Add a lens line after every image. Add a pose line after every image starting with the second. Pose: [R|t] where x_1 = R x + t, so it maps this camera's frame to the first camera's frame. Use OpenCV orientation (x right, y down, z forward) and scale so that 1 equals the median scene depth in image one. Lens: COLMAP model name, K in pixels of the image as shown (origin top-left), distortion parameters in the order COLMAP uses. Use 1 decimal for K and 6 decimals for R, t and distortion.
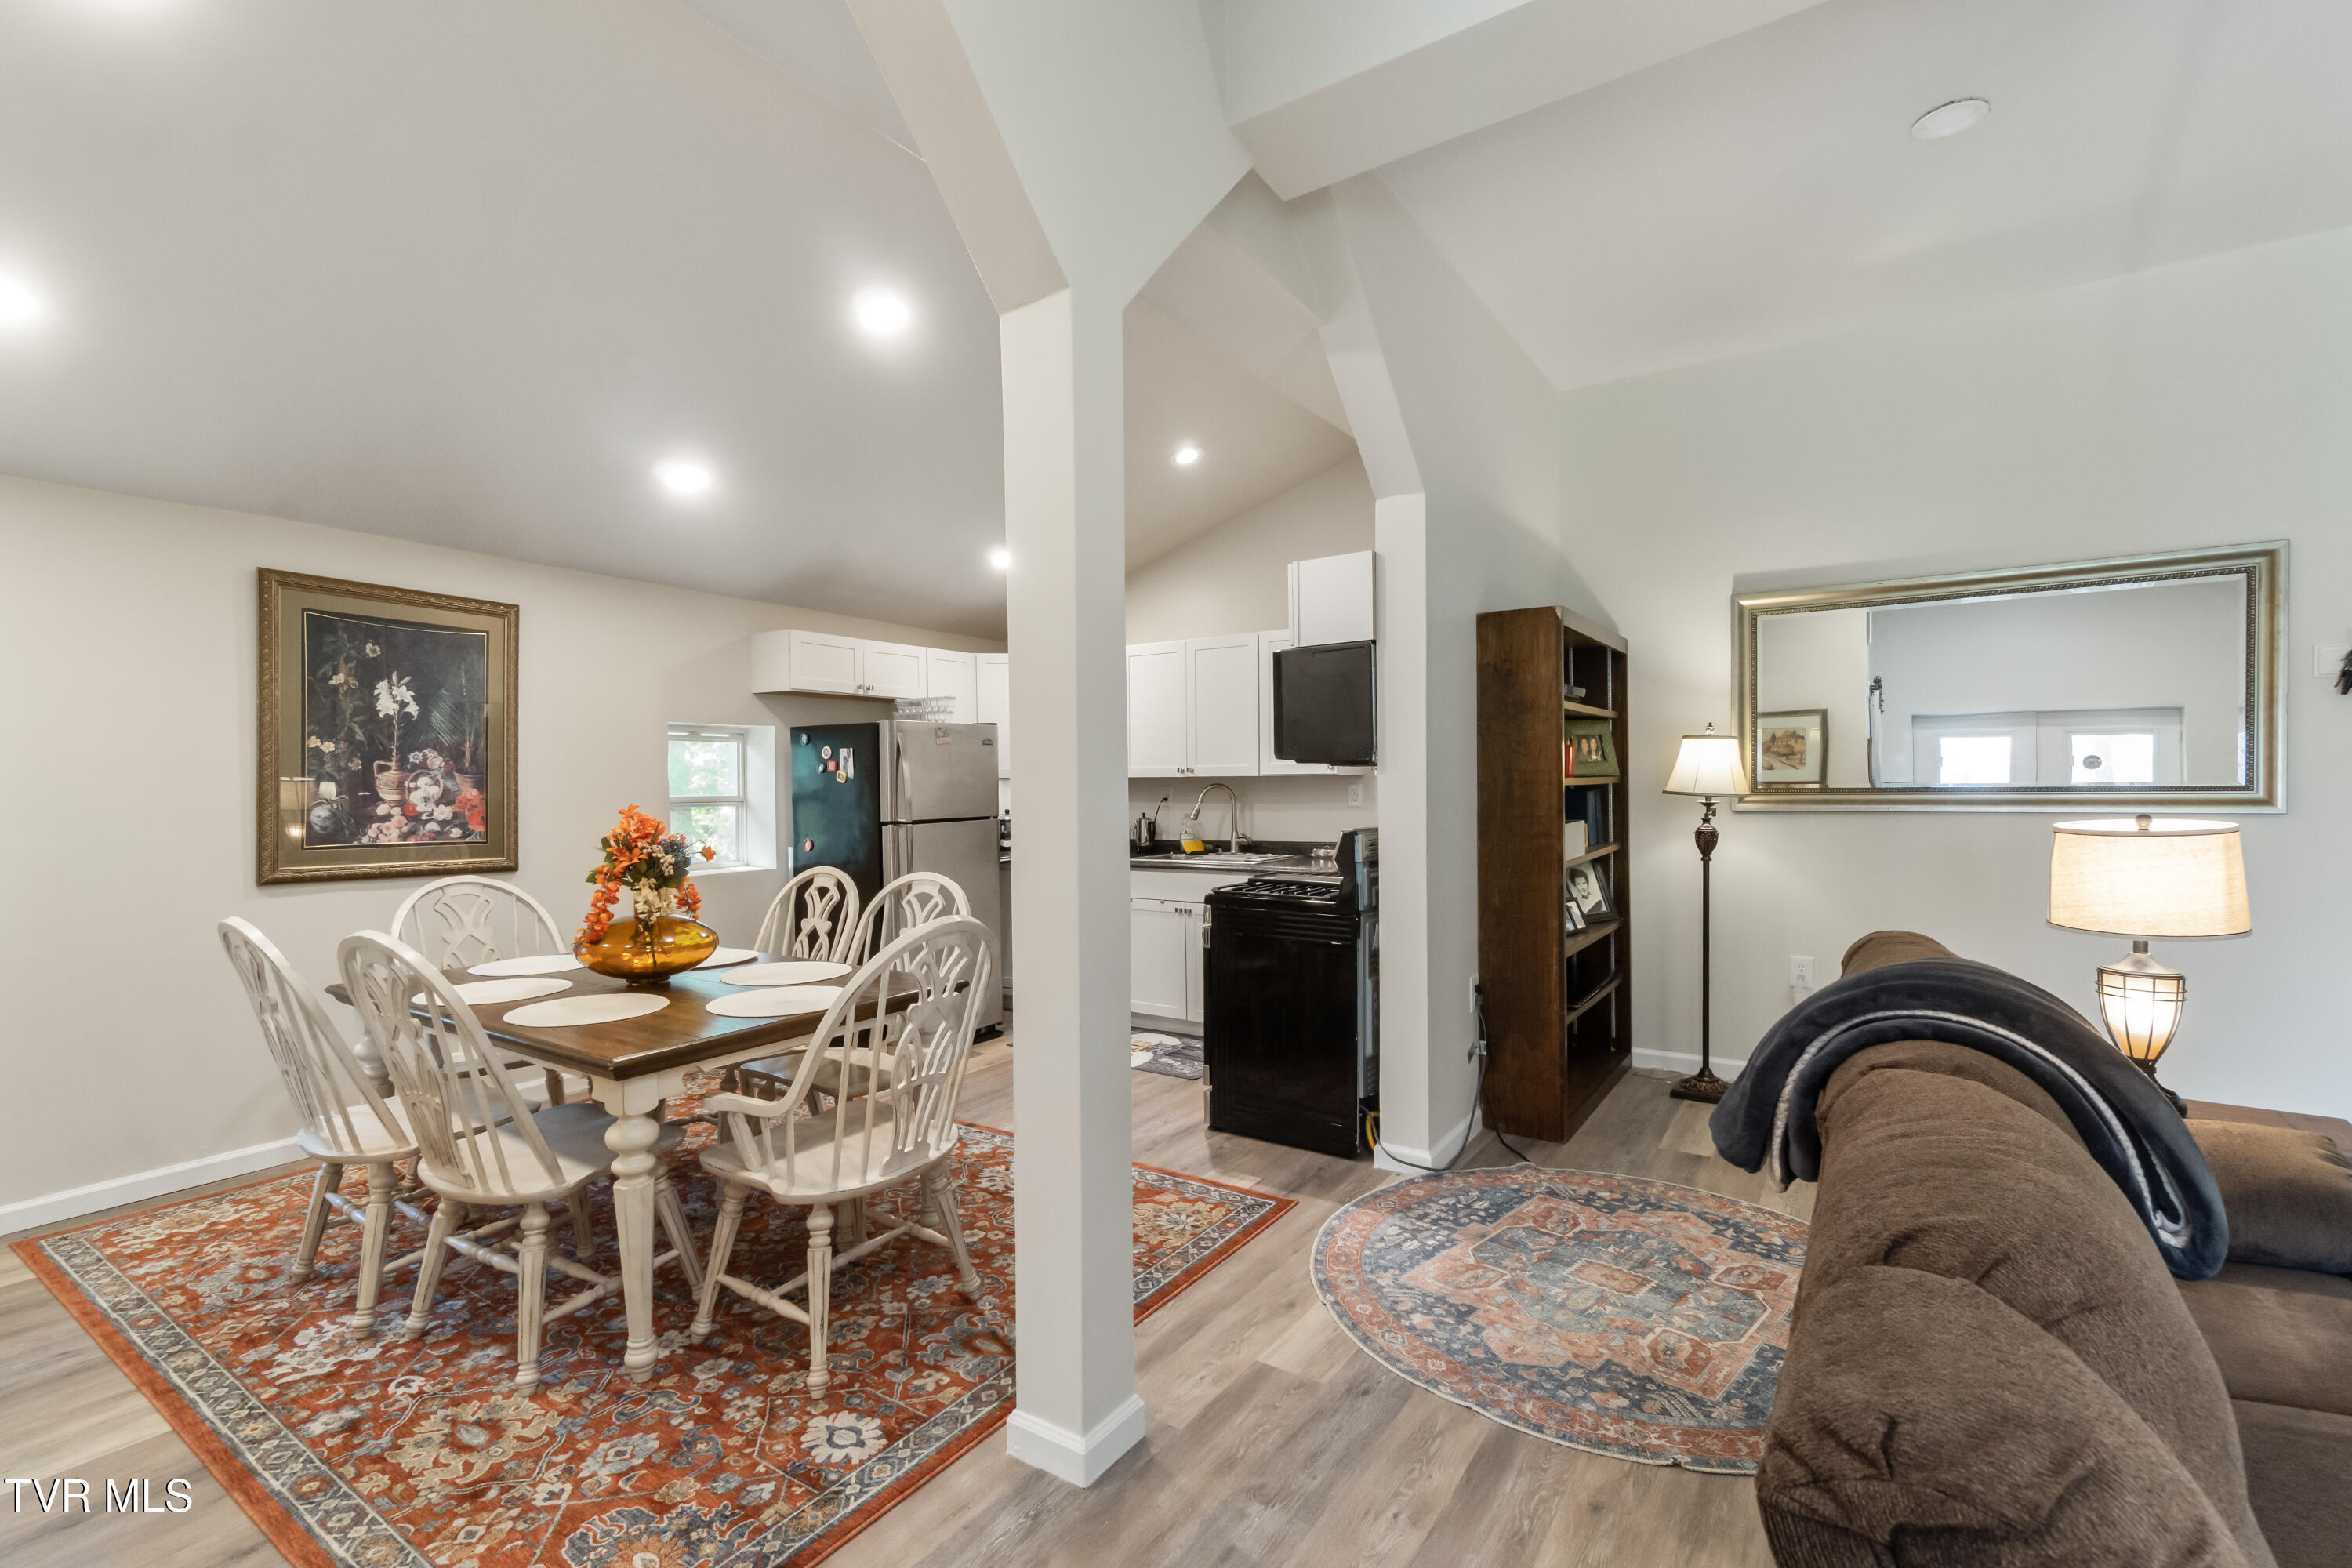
lens RADIAL K [[1036.9, 0, 1170.1], [0, 1036.9, 804.2], [0, 0, 1]] dist [-0.001255, 0.000702]
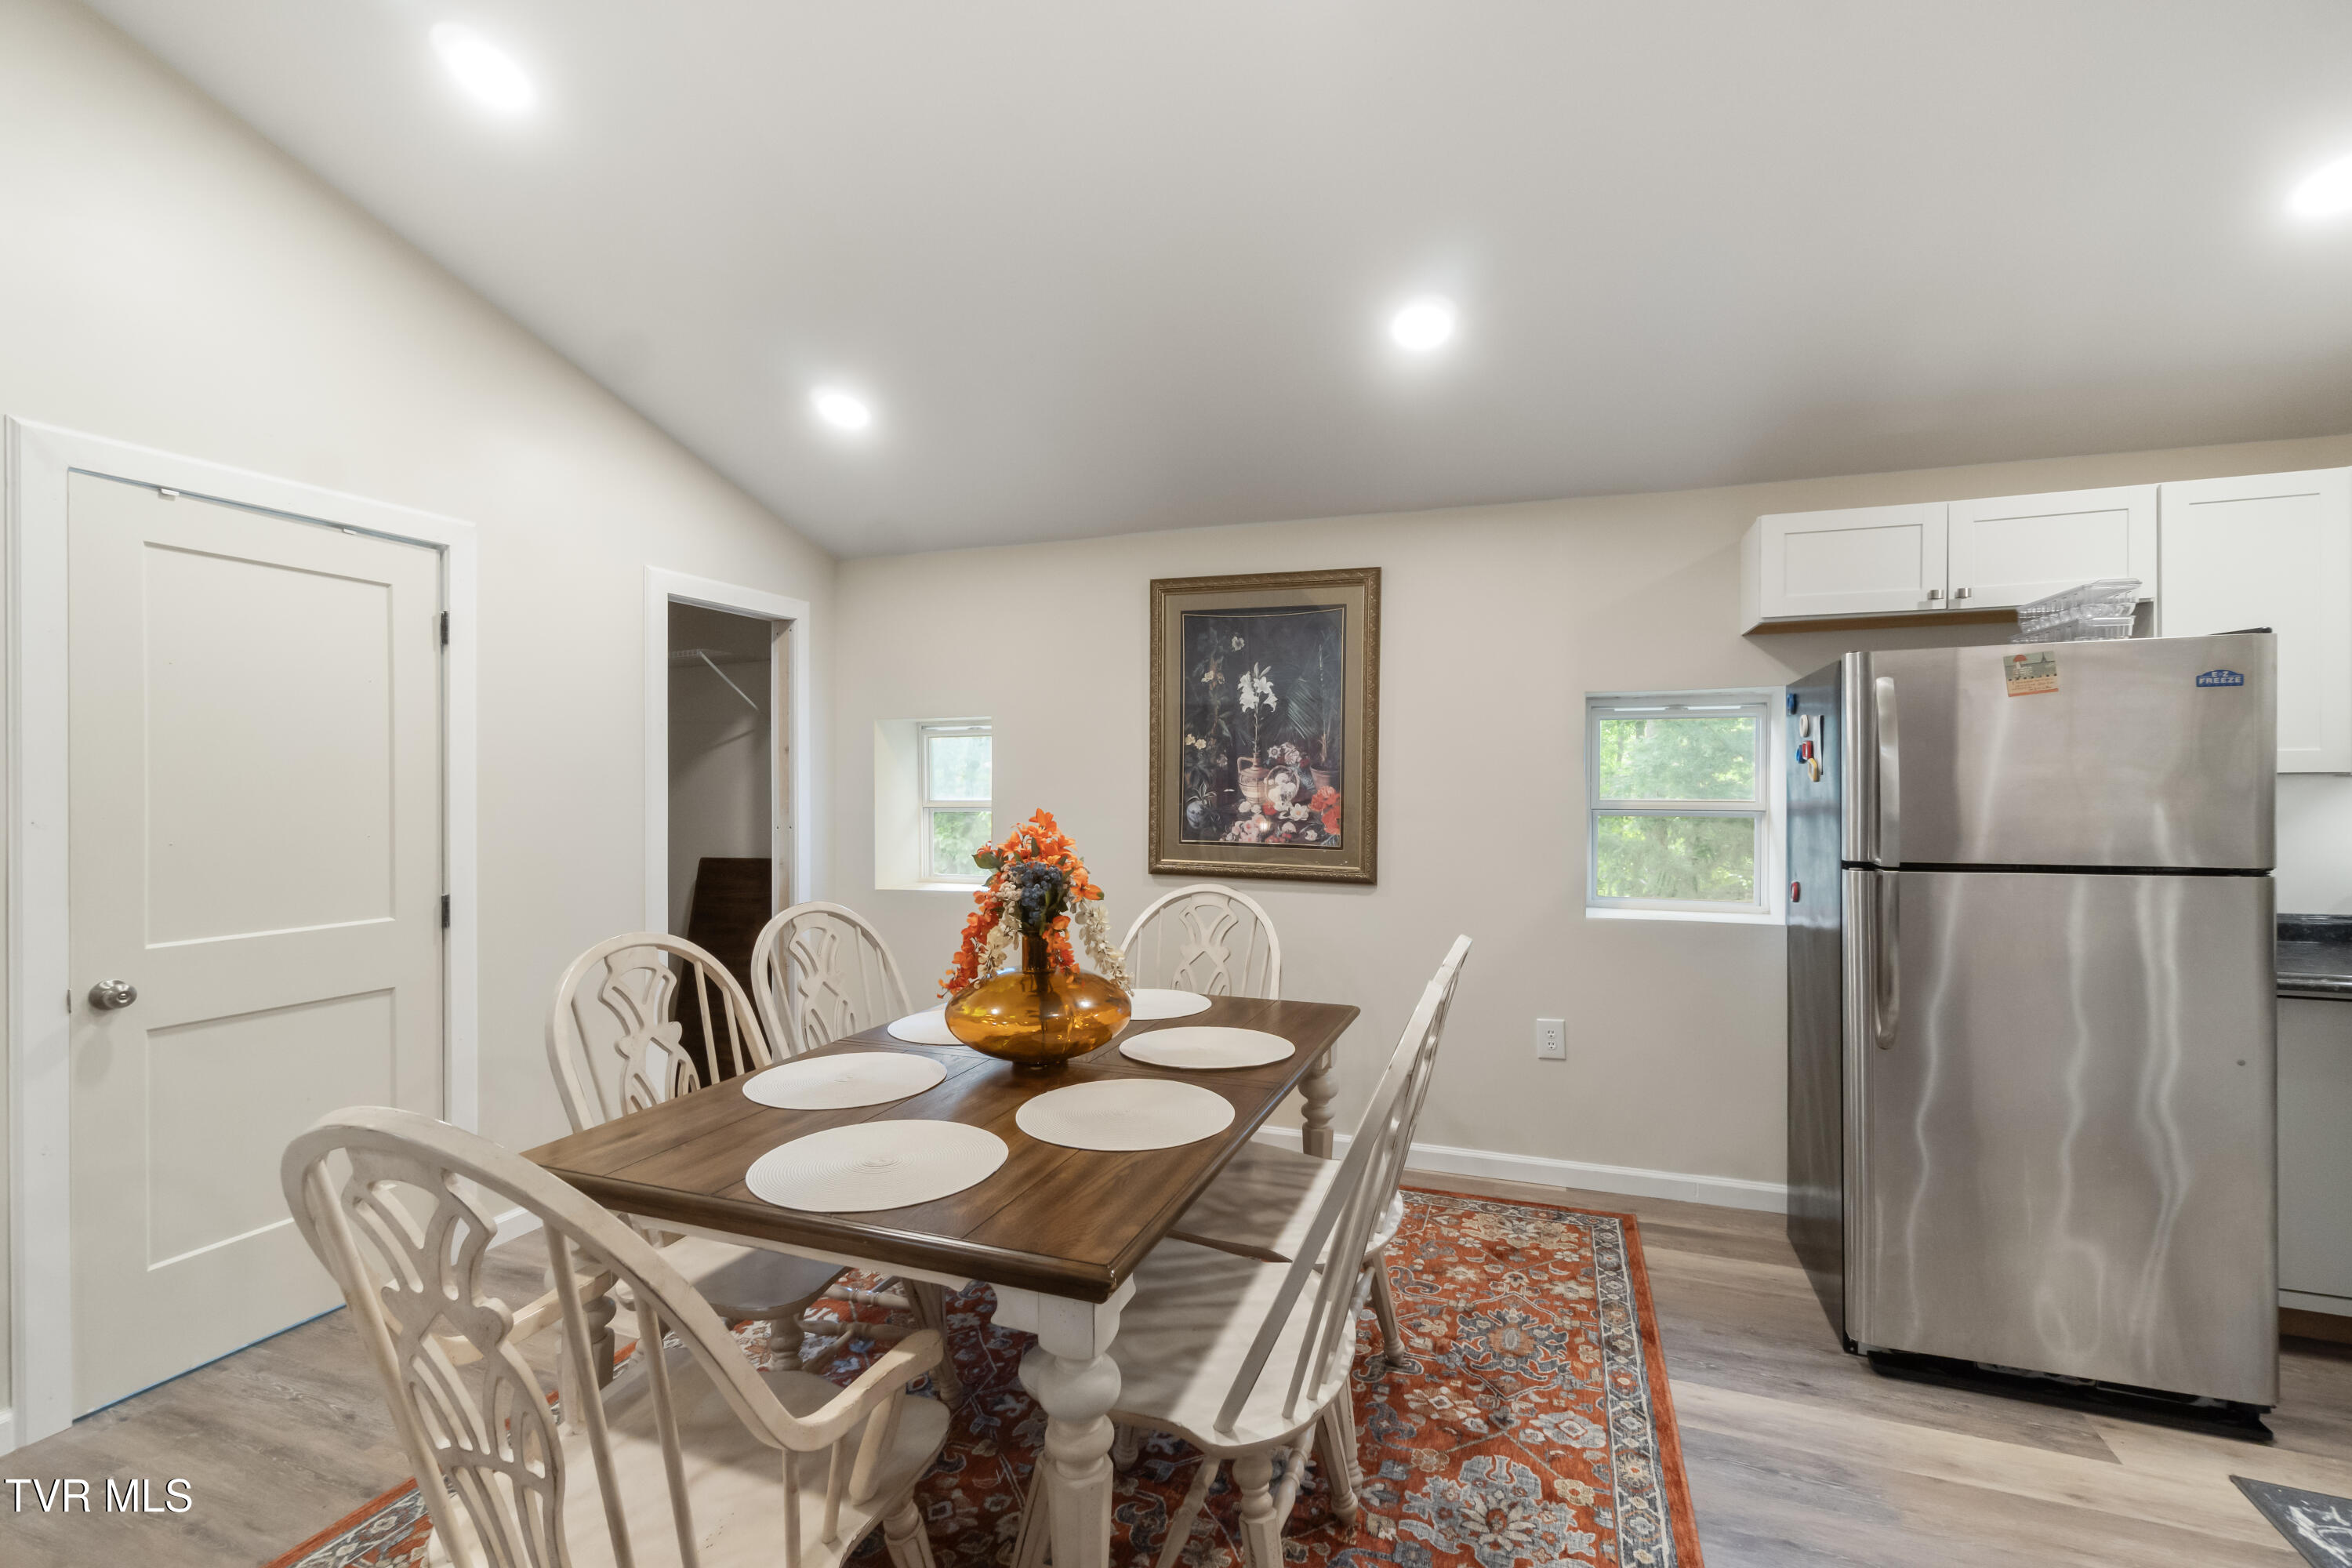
lens RADIAL K [[1023.1, 0, 1178.4], [0, 1023.1, 791.6], [0, 0, 1]] dist [-0.000400, 0.000127]
pose [[0.230444, 0.014278, -0.972981, 0.155828], [-0.021358, 0.999726, 0.009612, -0.017567], [0.972851, 0.018566, 0.230686, 0.736121]]
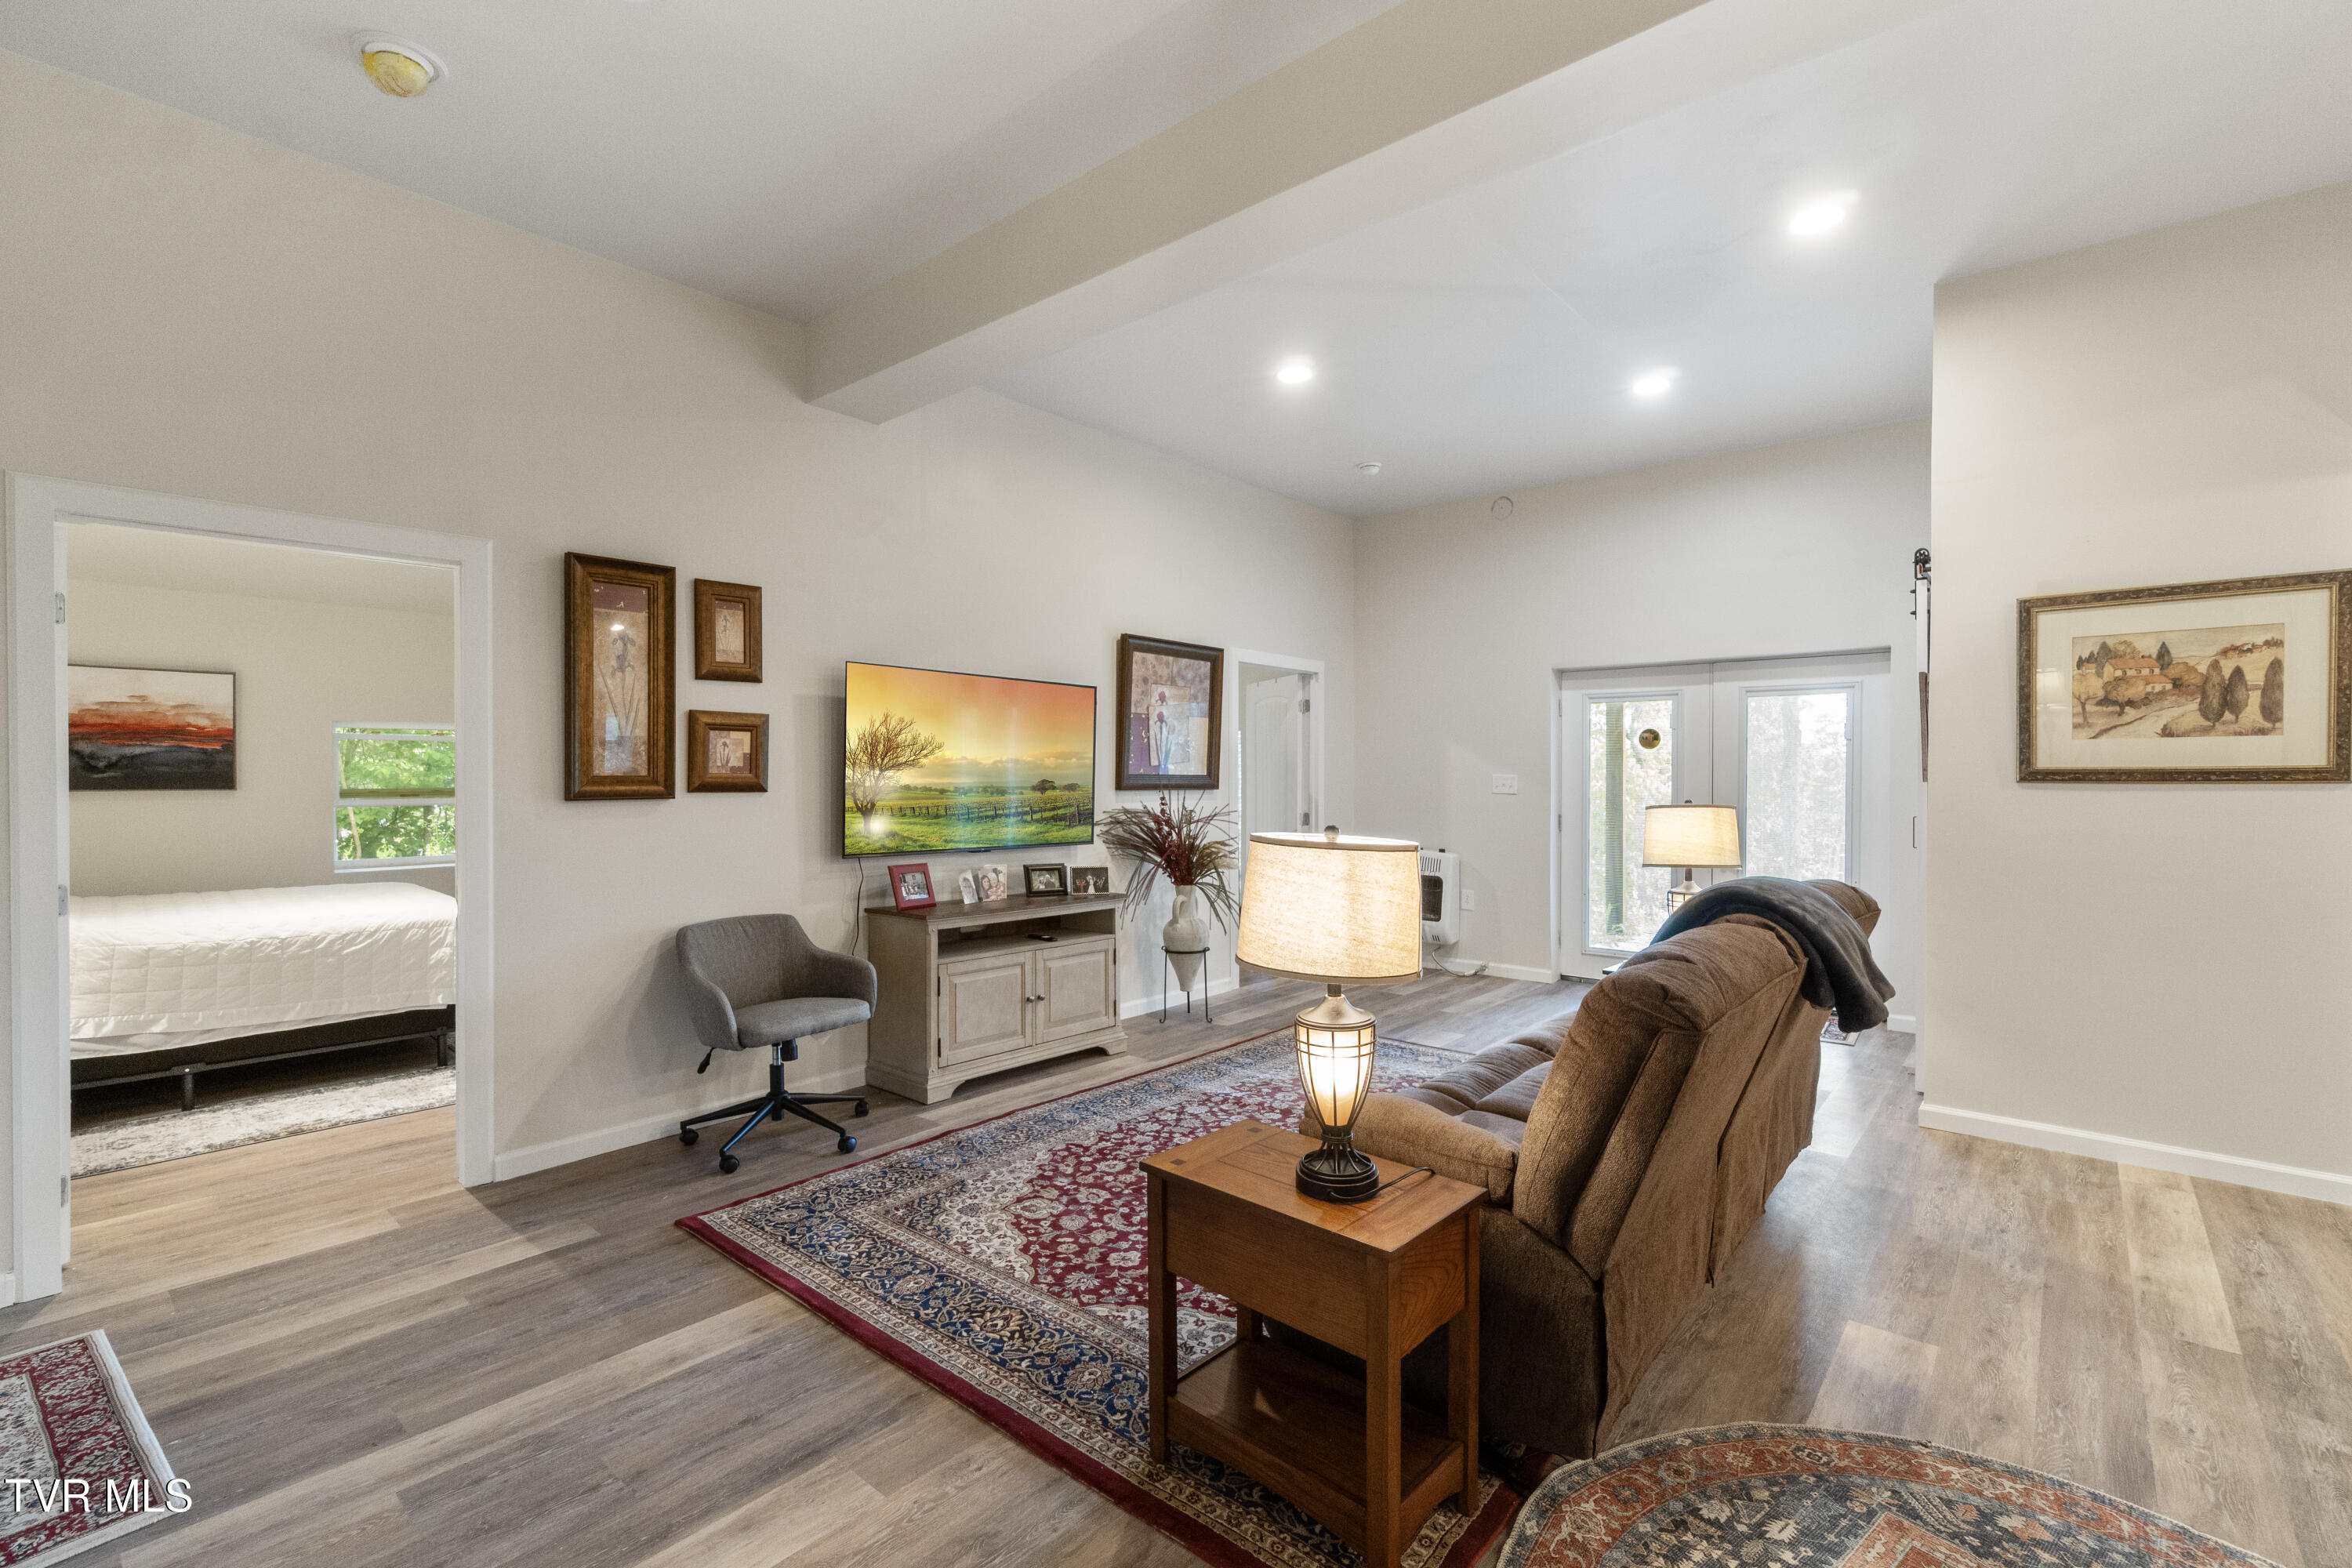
lens RADIAL K [[1031.3, 0, 1177.8], [0, 1031.3, 786.6], [0, 0, 1]] dist [-0.003822, 0.000544]
pose [[-0.993037, 0.009390, 0.117427, 0.567902], [0.013510, 0.999319, 0.034343, -0.030497], [-0.117025, 0.035690, -0.992487, 1.071213]]
